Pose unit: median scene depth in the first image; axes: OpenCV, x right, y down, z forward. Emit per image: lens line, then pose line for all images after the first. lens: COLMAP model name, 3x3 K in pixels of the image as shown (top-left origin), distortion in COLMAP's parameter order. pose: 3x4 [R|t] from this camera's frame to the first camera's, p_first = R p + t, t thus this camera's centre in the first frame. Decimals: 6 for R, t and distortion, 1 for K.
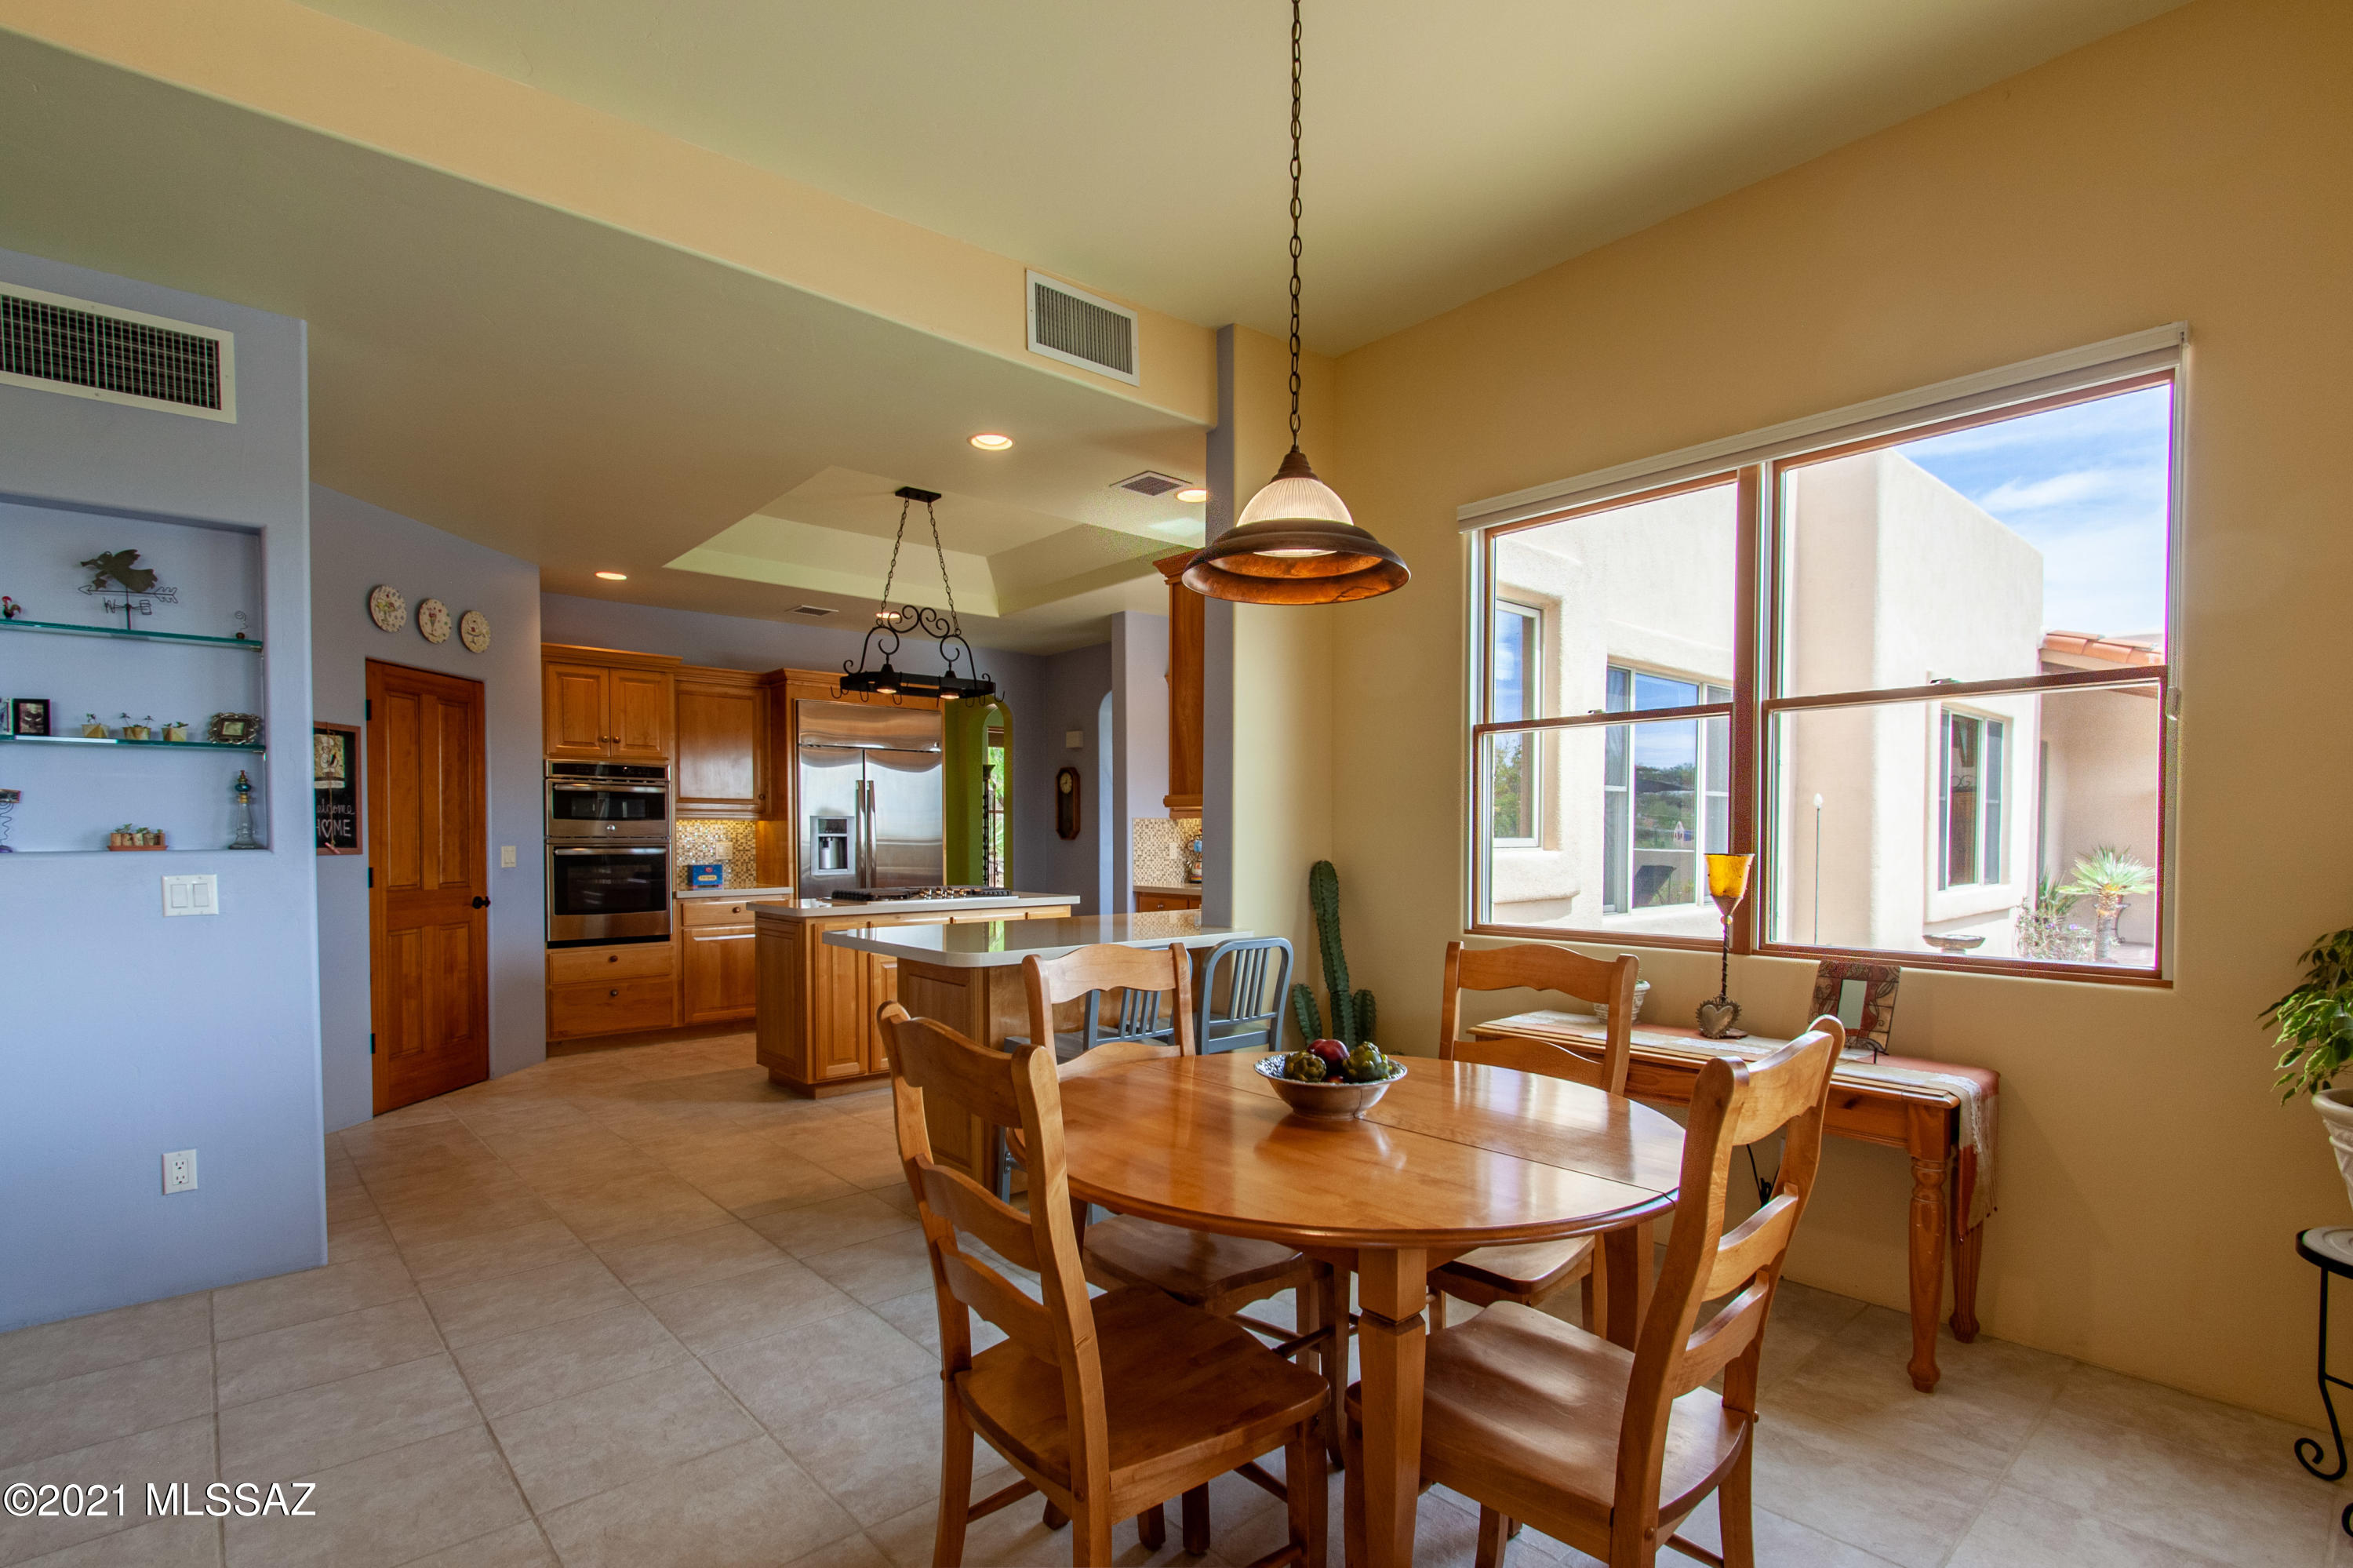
lens RADIAL K [[1096.7, 0, 1165.6], [0, 1096.7, 867.5], [0, 0, 1]] dist [0.001058, 0.000246]
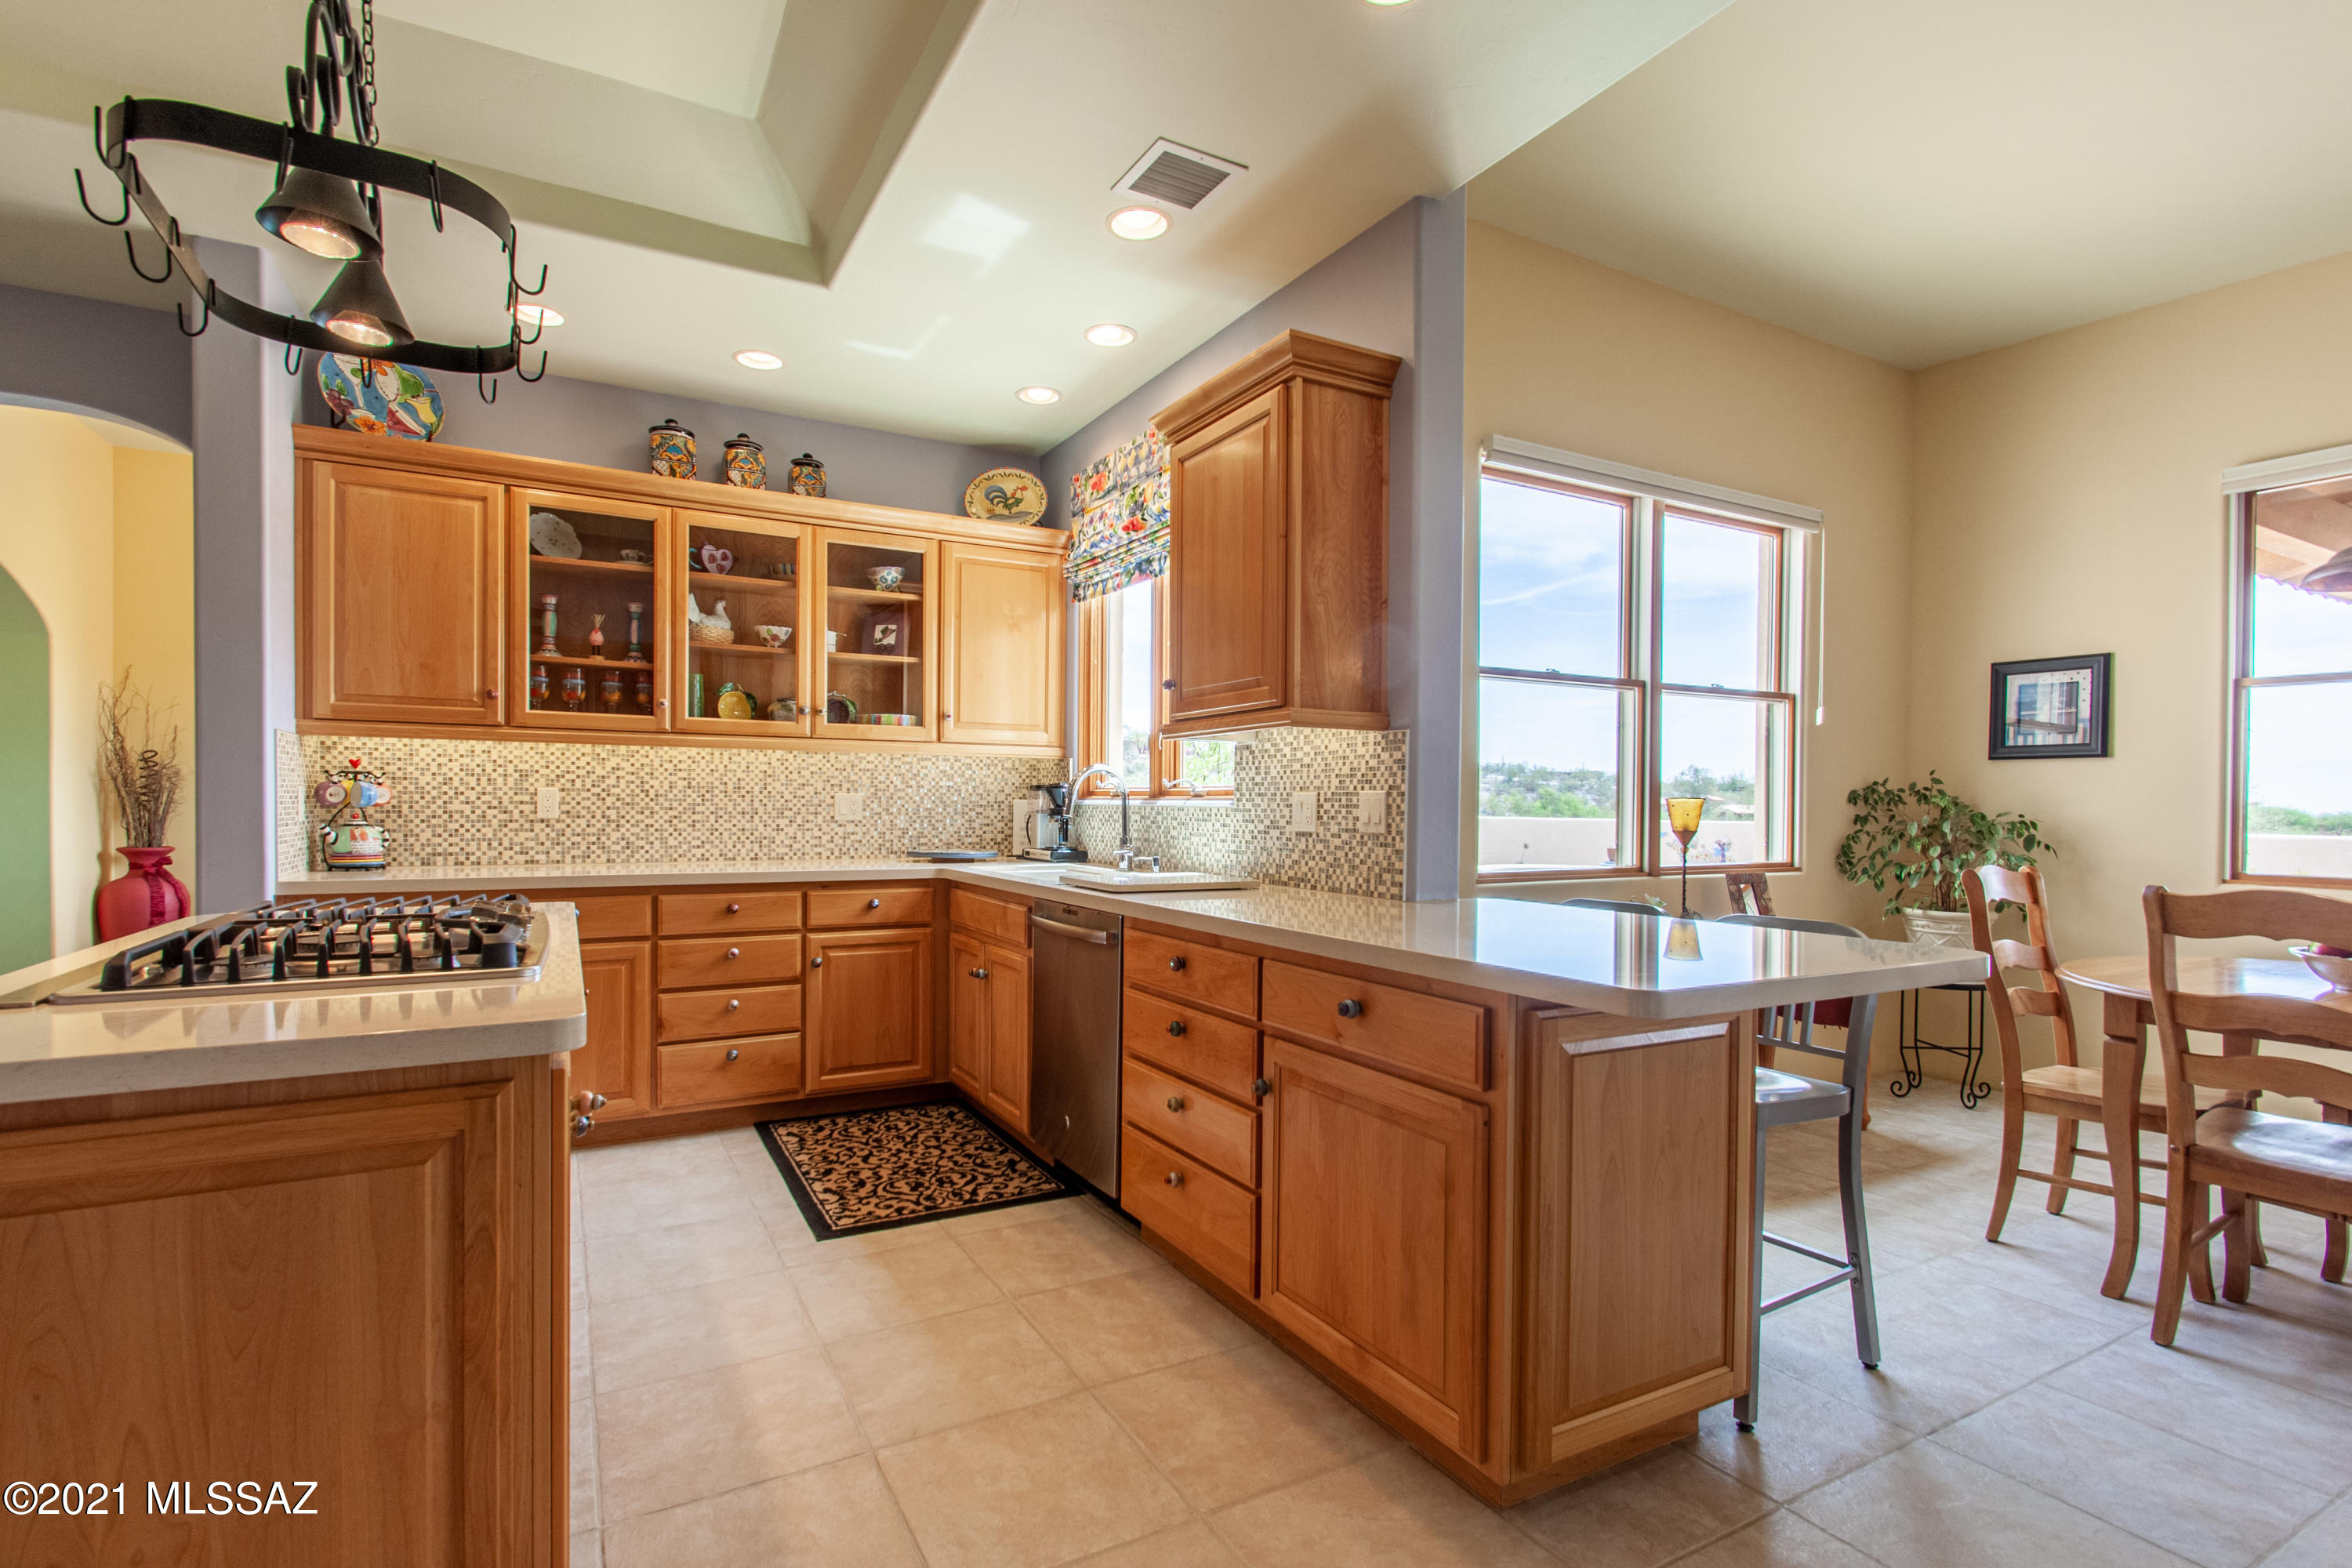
lens RADIAL K [[1093.4, 0, 1155.4], [0, 1093.4, 819.1], [0, 0, 1]] dist [0.001194, -0.000211]
pose [[0.220044, -0.010800, 0.975430, -0.491113], [0.021734, 0.999745, 0.006166, -0.005634], [-0.975248, 0.019844, 0.220222, 0.732096]]
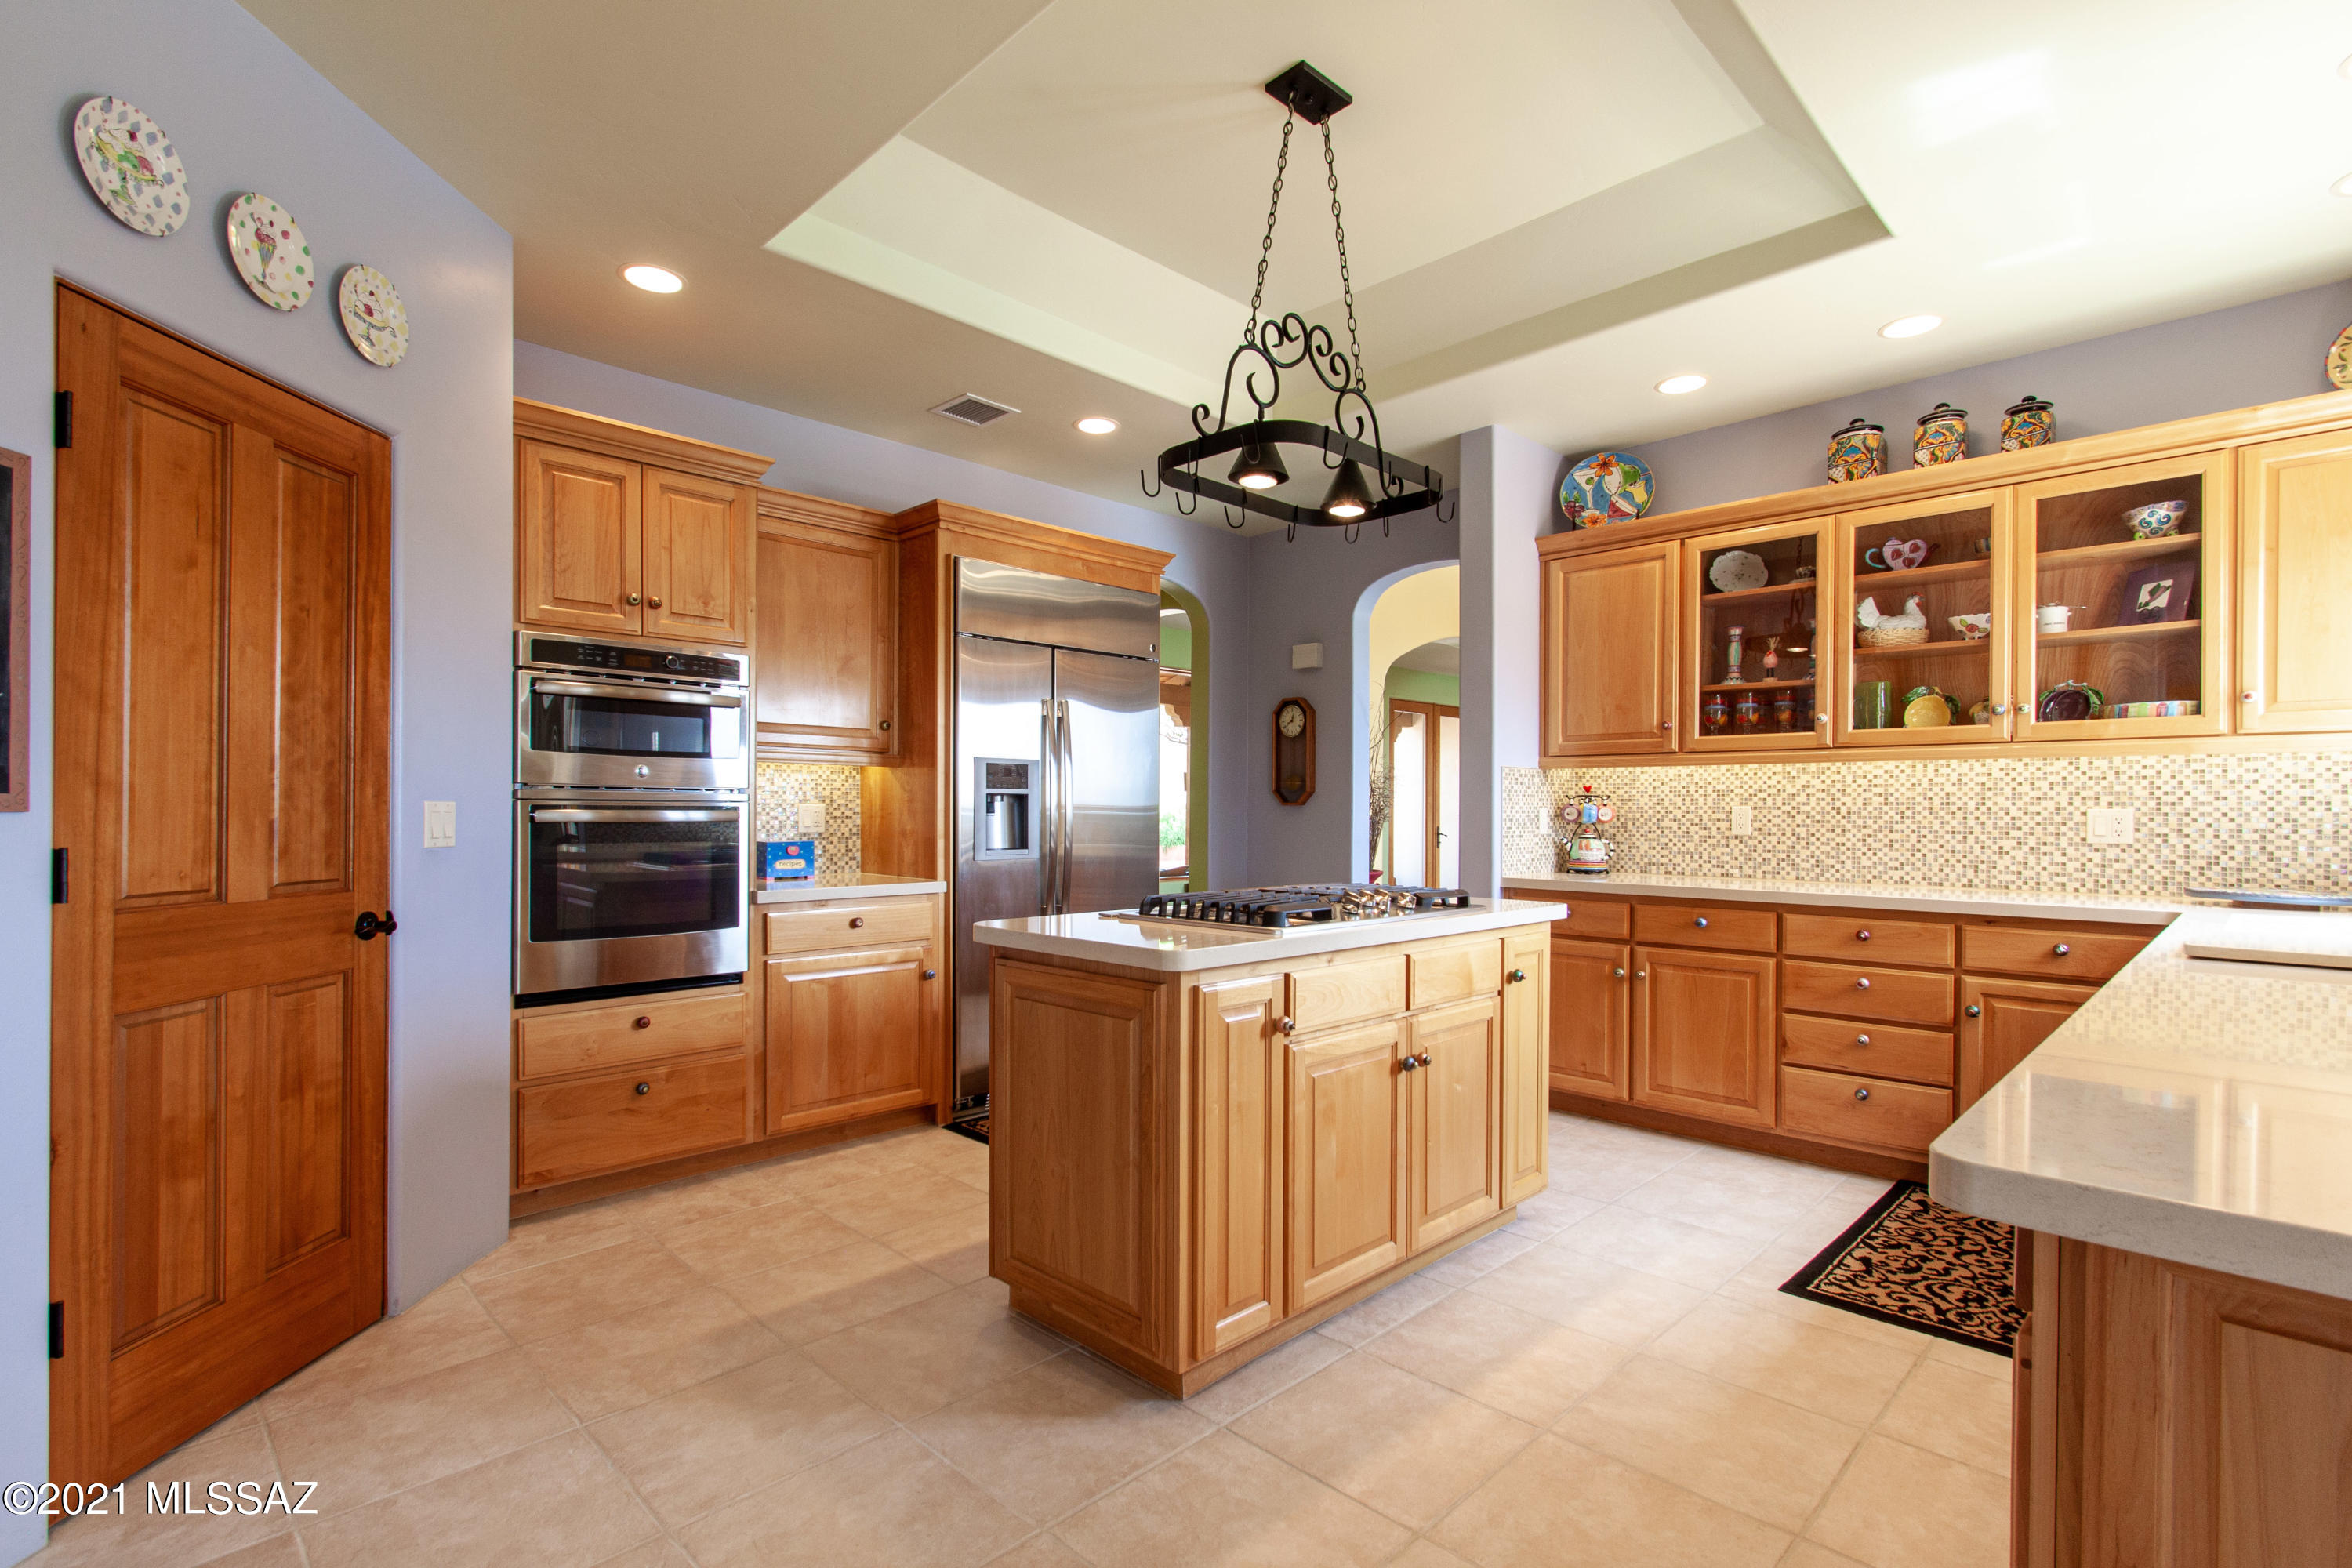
lens RADIAL K [[1093.4, 0, 1155.4], [0, 1093.4, 819.1], [0, 0, 1]] dist [0.001194, -0.000211]
pose [[0.998857, 0.004851, 0.047546, -0.324400], [-0.003764, 0.999730, -0.022935, -0.002392], [-0.047644, 0.022729, 0.998606, 0.532742]]
